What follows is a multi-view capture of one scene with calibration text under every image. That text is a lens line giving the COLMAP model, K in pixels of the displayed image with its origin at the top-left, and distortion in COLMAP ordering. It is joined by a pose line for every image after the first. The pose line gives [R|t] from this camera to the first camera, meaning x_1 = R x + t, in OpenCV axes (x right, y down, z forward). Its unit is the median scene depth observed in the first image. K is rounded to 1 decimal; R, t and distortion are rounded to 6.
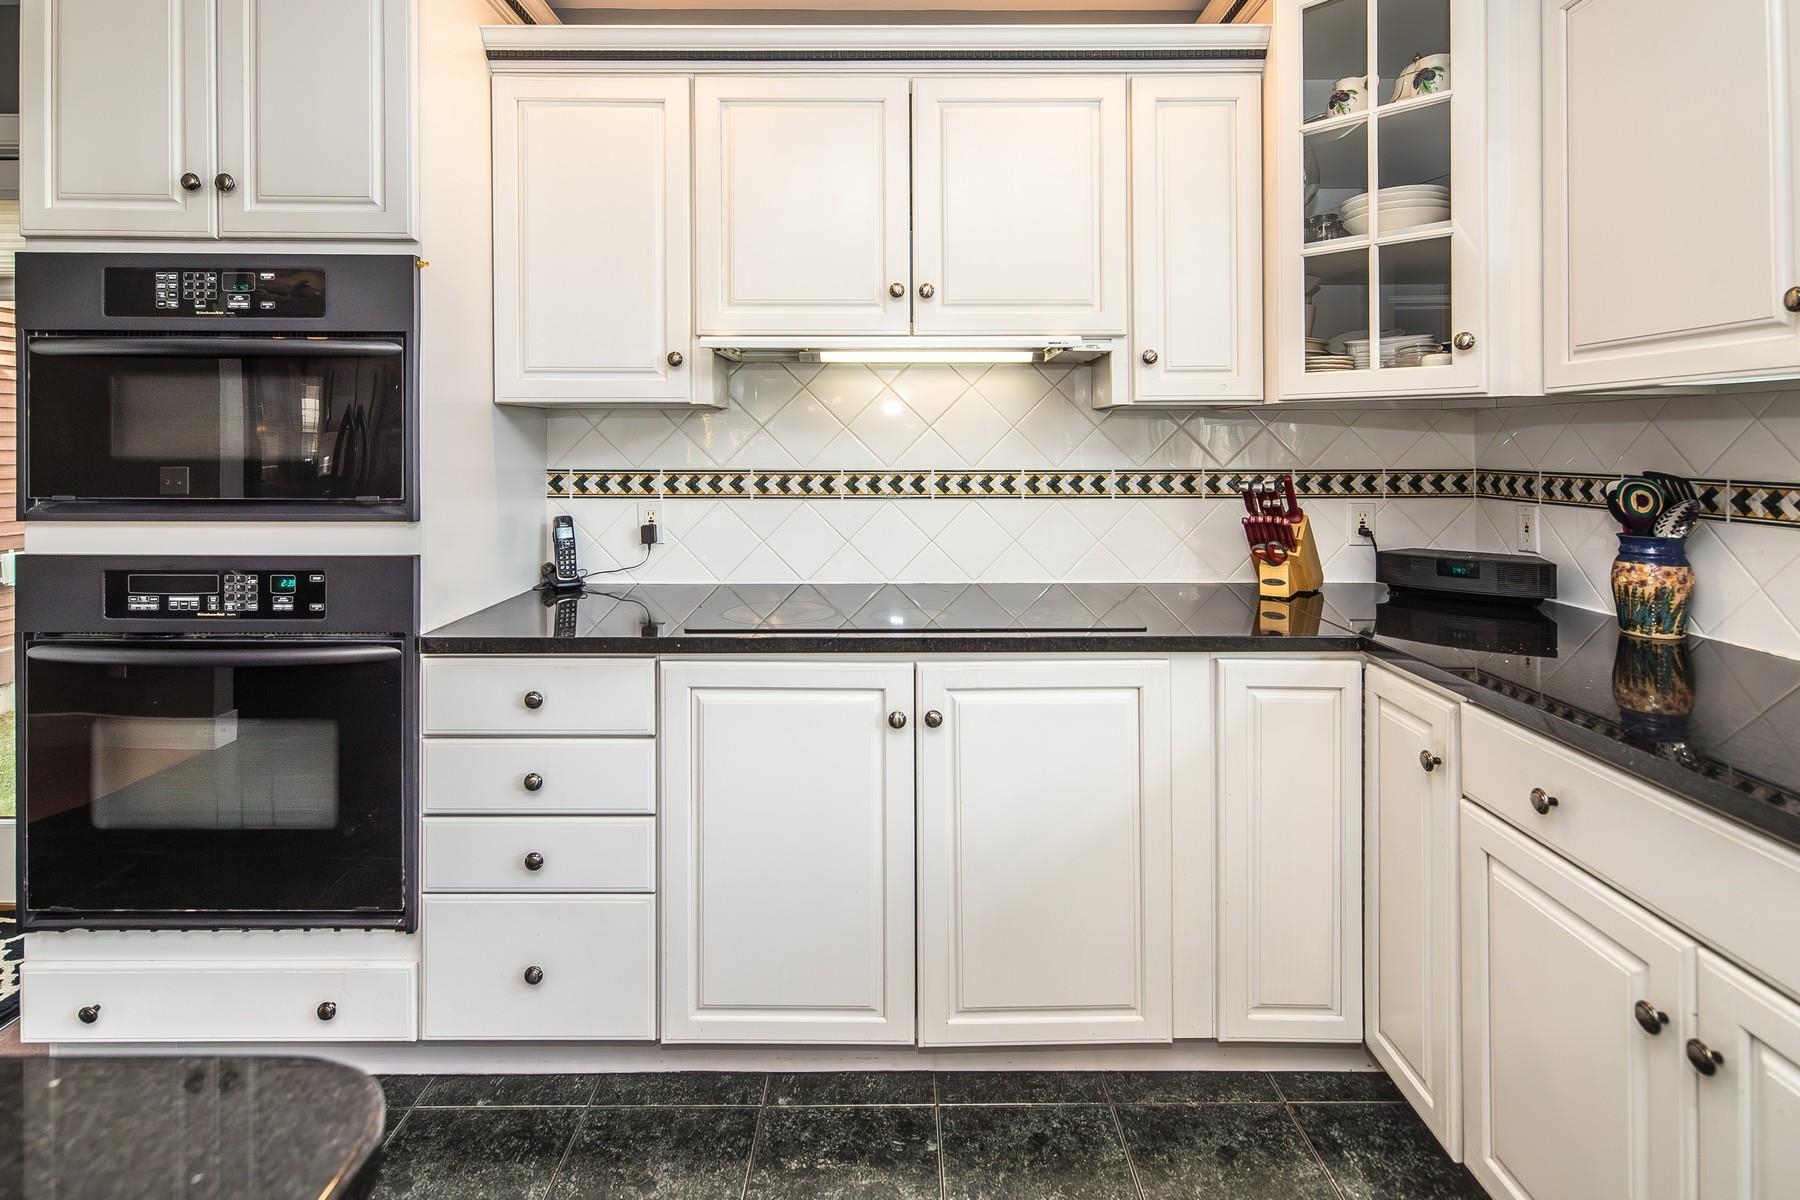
lens RADIAL K [[895.7, 0, 913.8], [0, 895.7, 441.6], [0, 0, 1]] dist [0.005661, 0.000911]
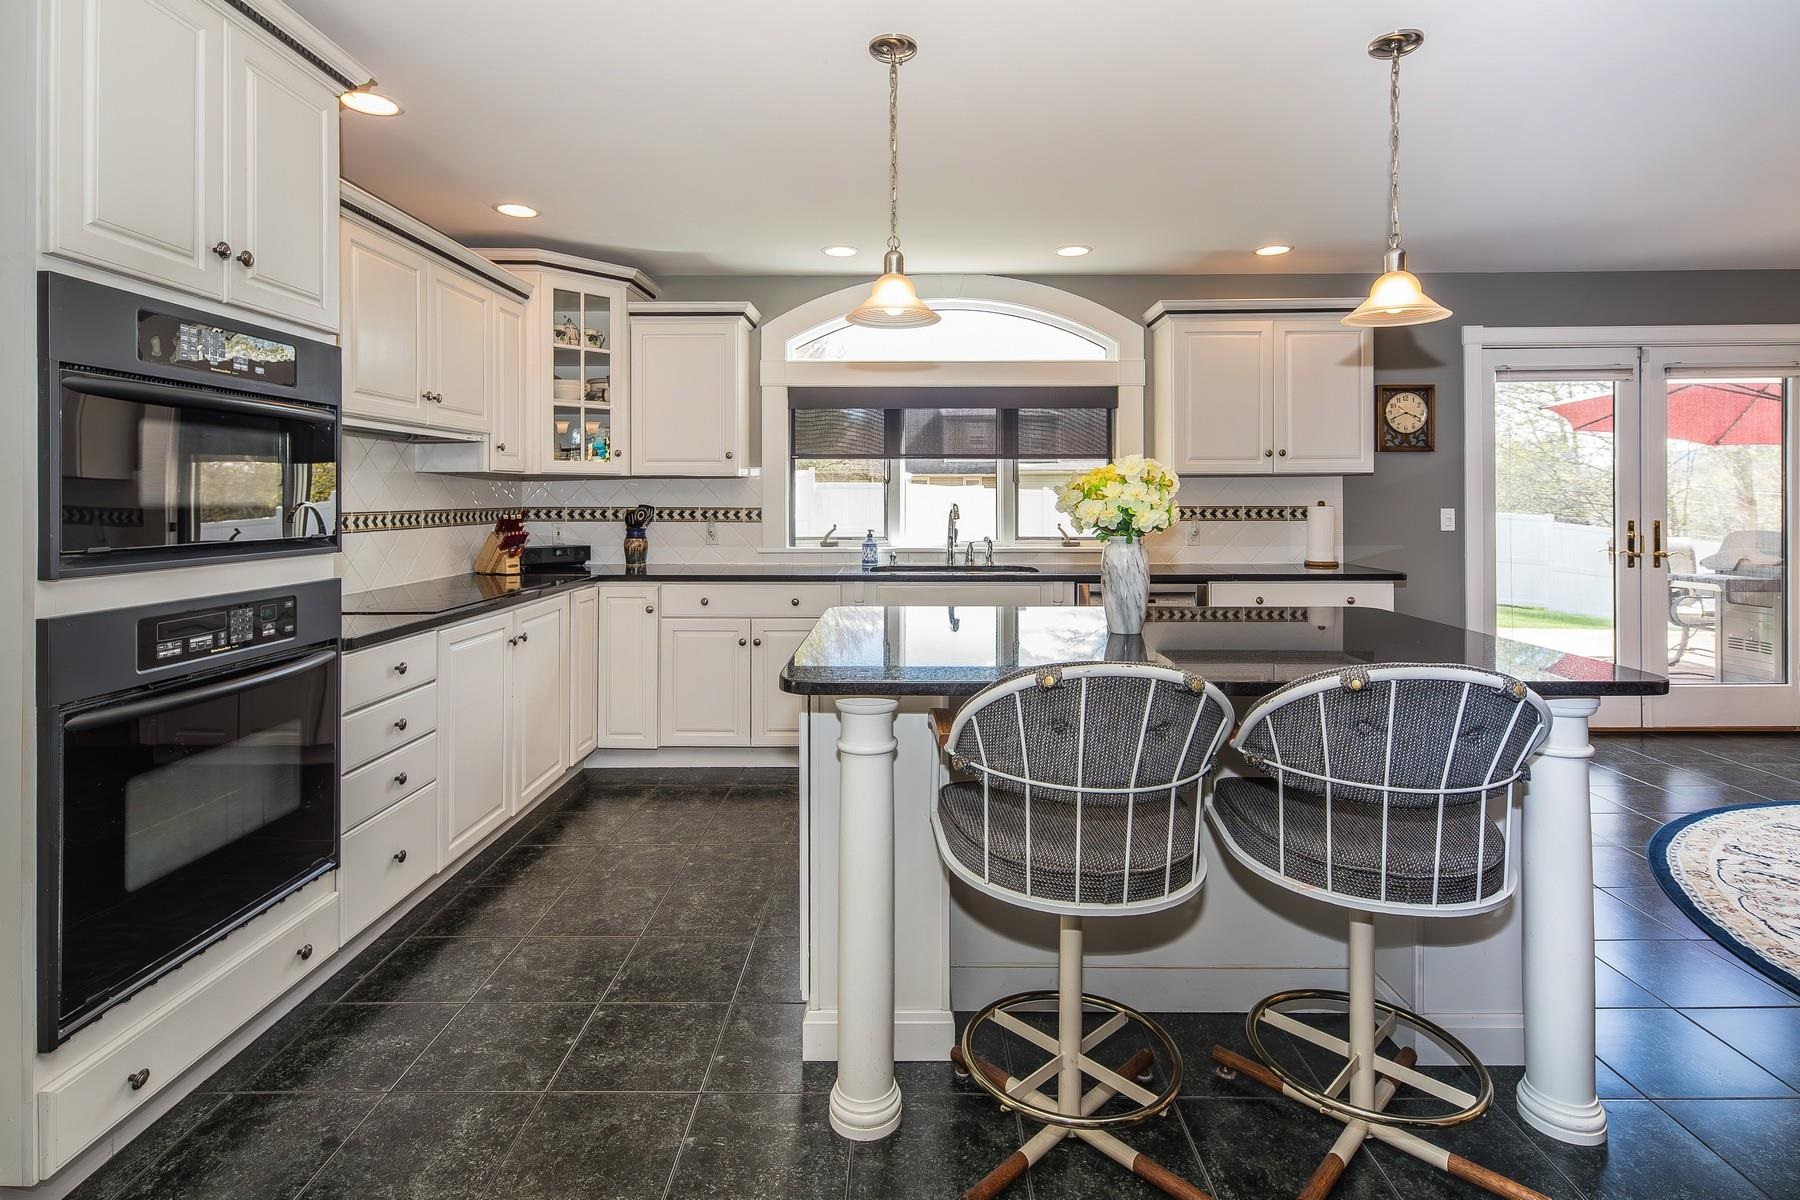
lens RADIAL K [[895.7, 0, 907.0], [0, 895.7, 500.2], [0, 0, 1]] dist [0.005661, 0.000911]
pose [[0.006345, -0.003419, 0.999974, -1.848124], [-0.004724, 0.999983, 0.003449, 0.005244], [-0.999969, -0.004745, 0.006329, 0.168856]]
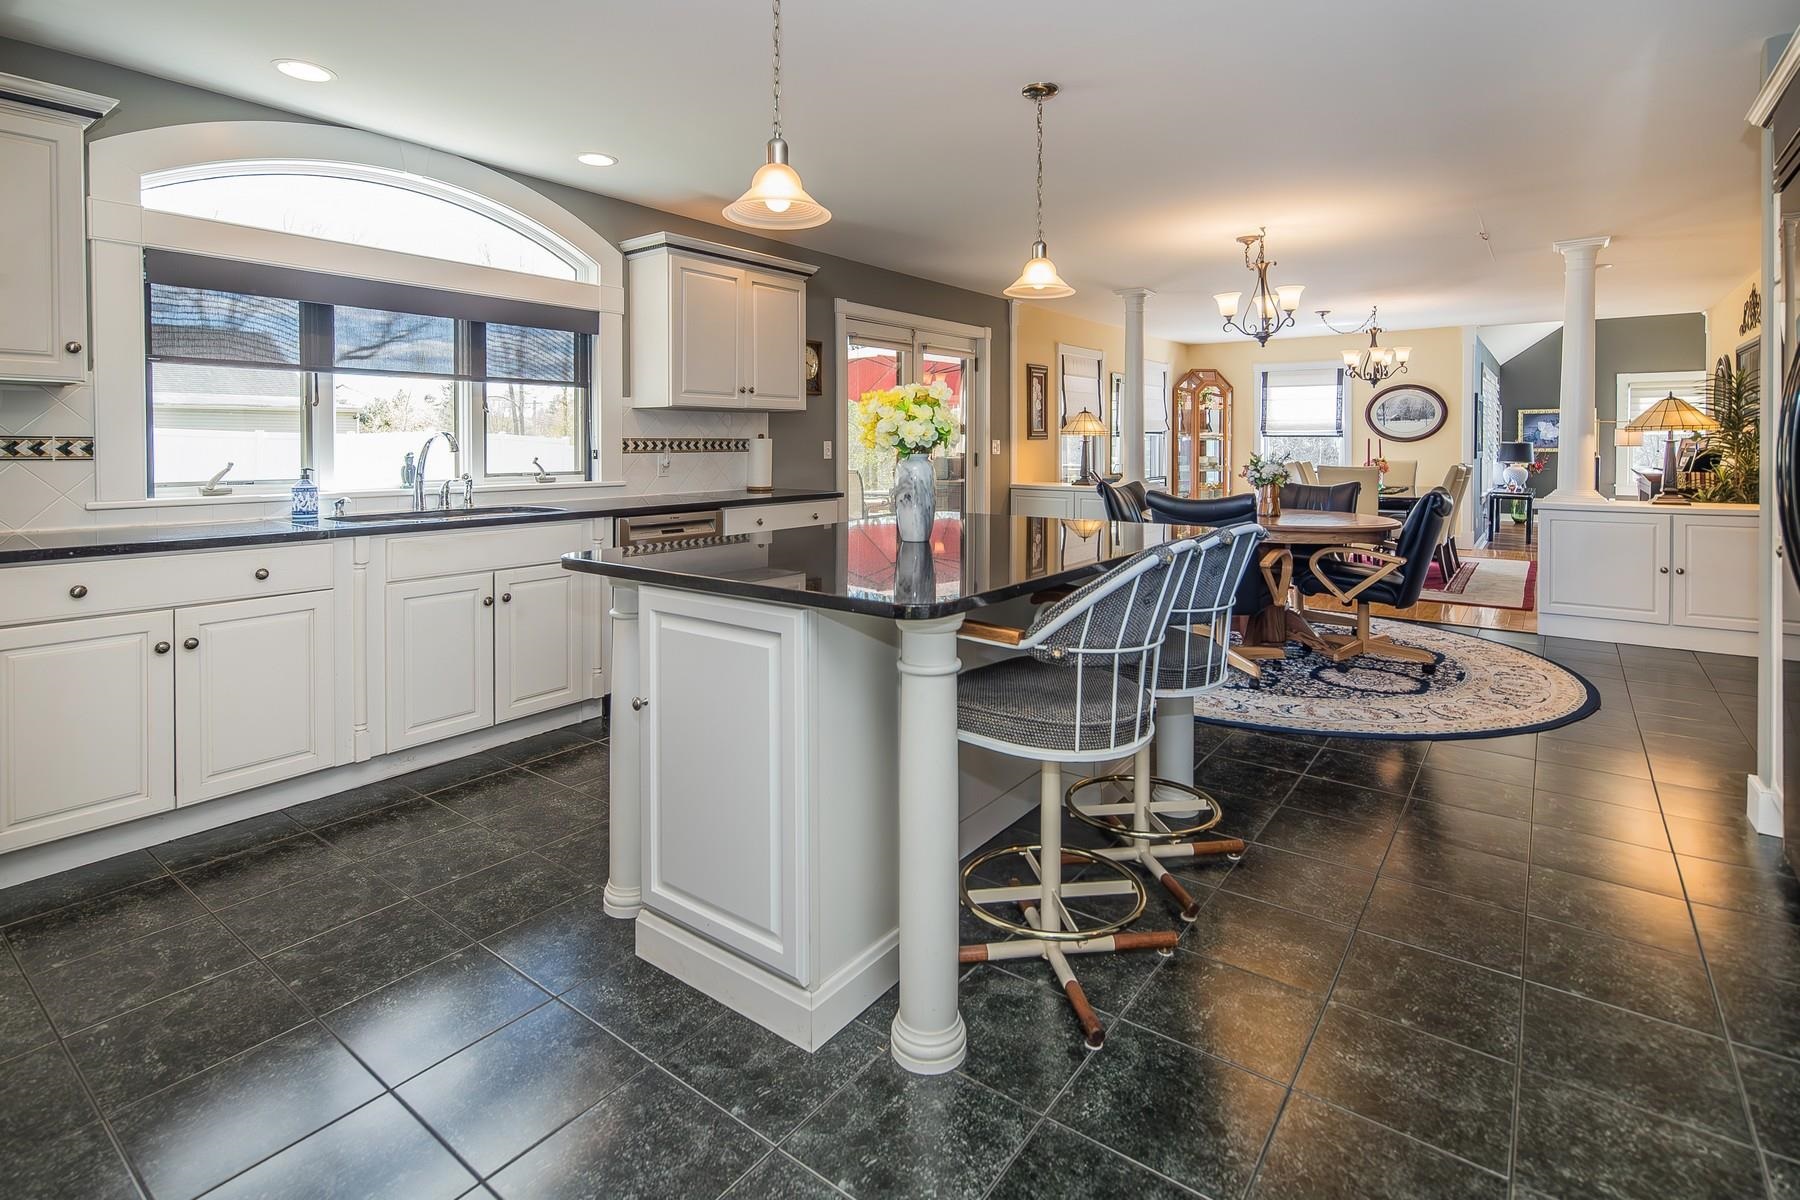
lens RADIAL K [[872.3, 0, 934.8], [0, 872.3, 444.8], [0, 0, 1]] dist [0.016095, -0.000842]
pose [[-0.808762, -0.000554, 0.588136, -1.372103], [-0.002491, 0.999994, -0.002484, 0.055299], [-0.588131, -0.003474, -0.808758, 1.043861]]
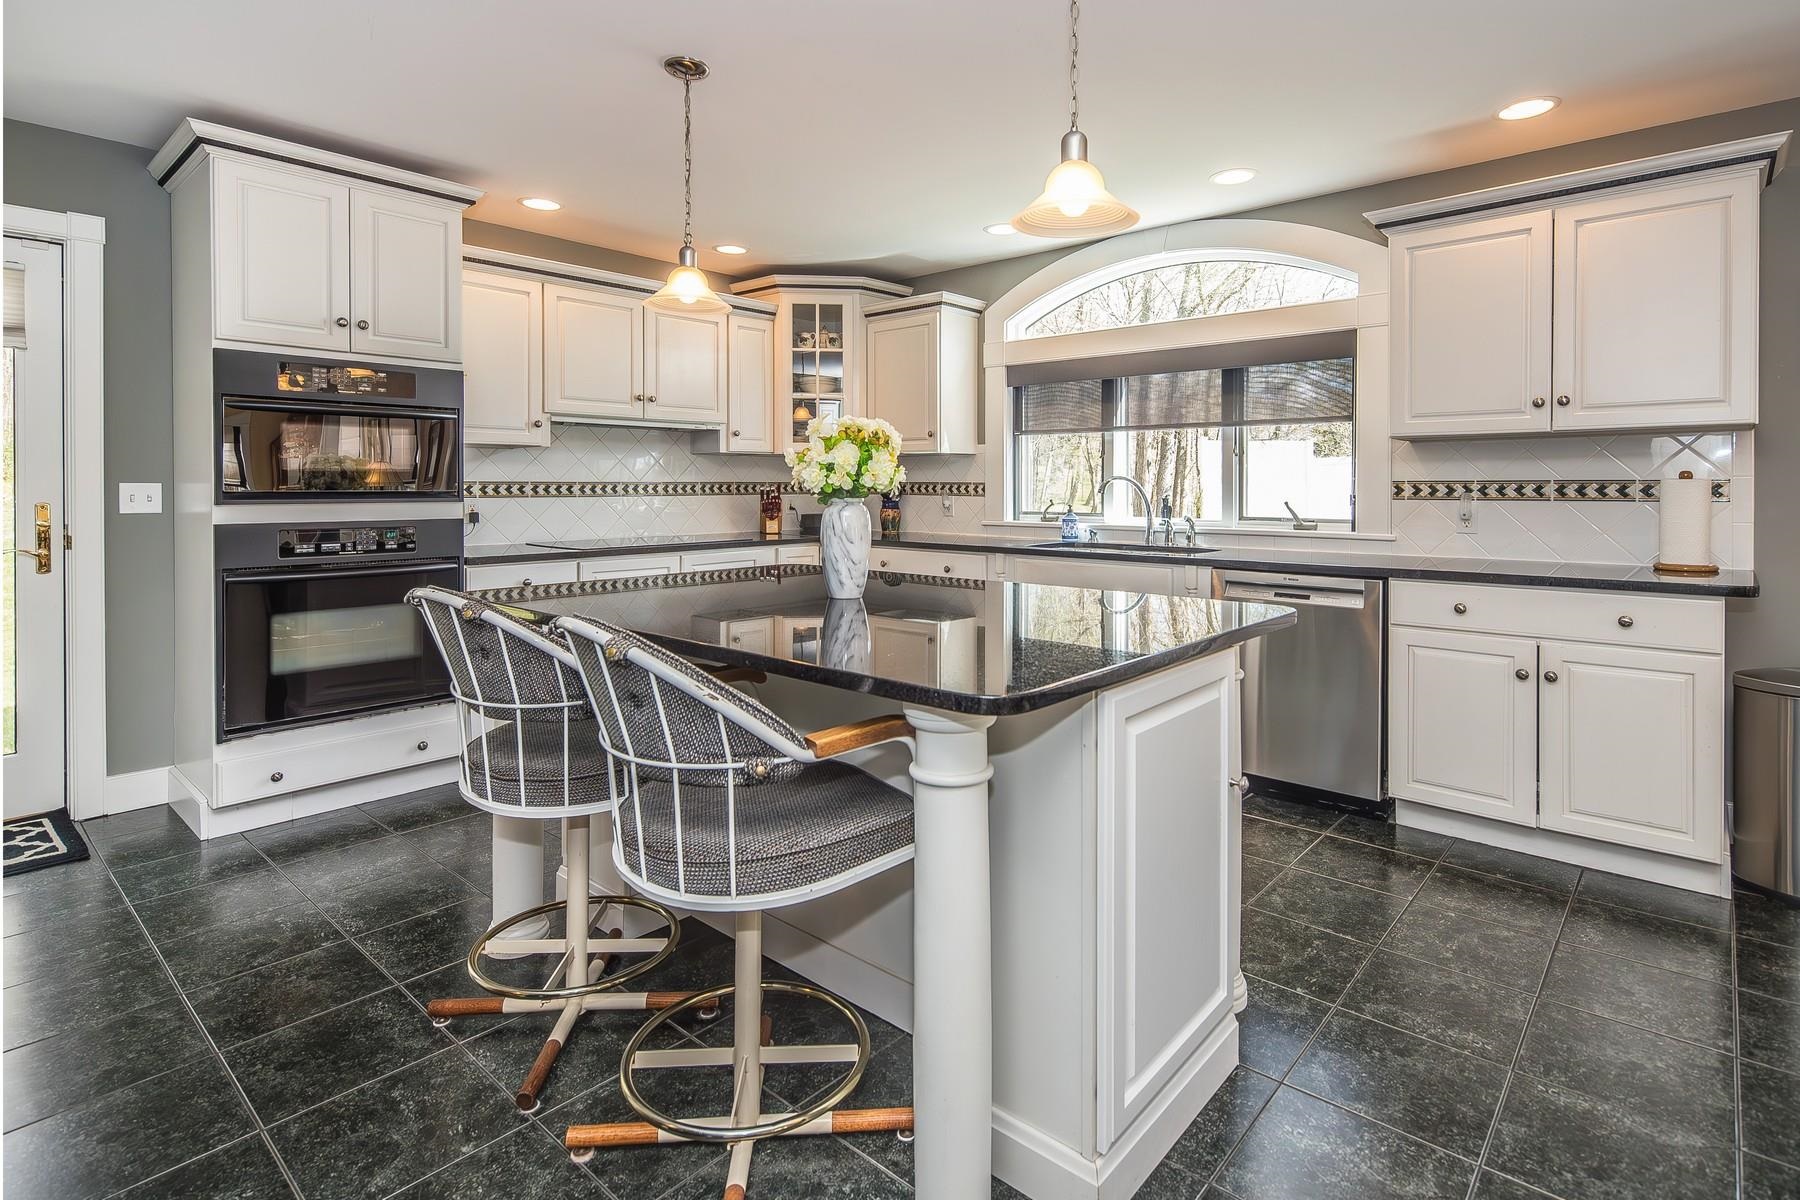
lens RADIAL K [[895.7, 0, 952.0], [0, 895.7, 488.4], [0, 0, 1]] dist [0.005661, 0.000911]
pose [[0.649742, -0.001912, 0.760153, -1.379107], [-0.004555, 0.999969, 0.006408, 0.040398], [-0.760142, -0.007626, 0.649713, -1.162675]]
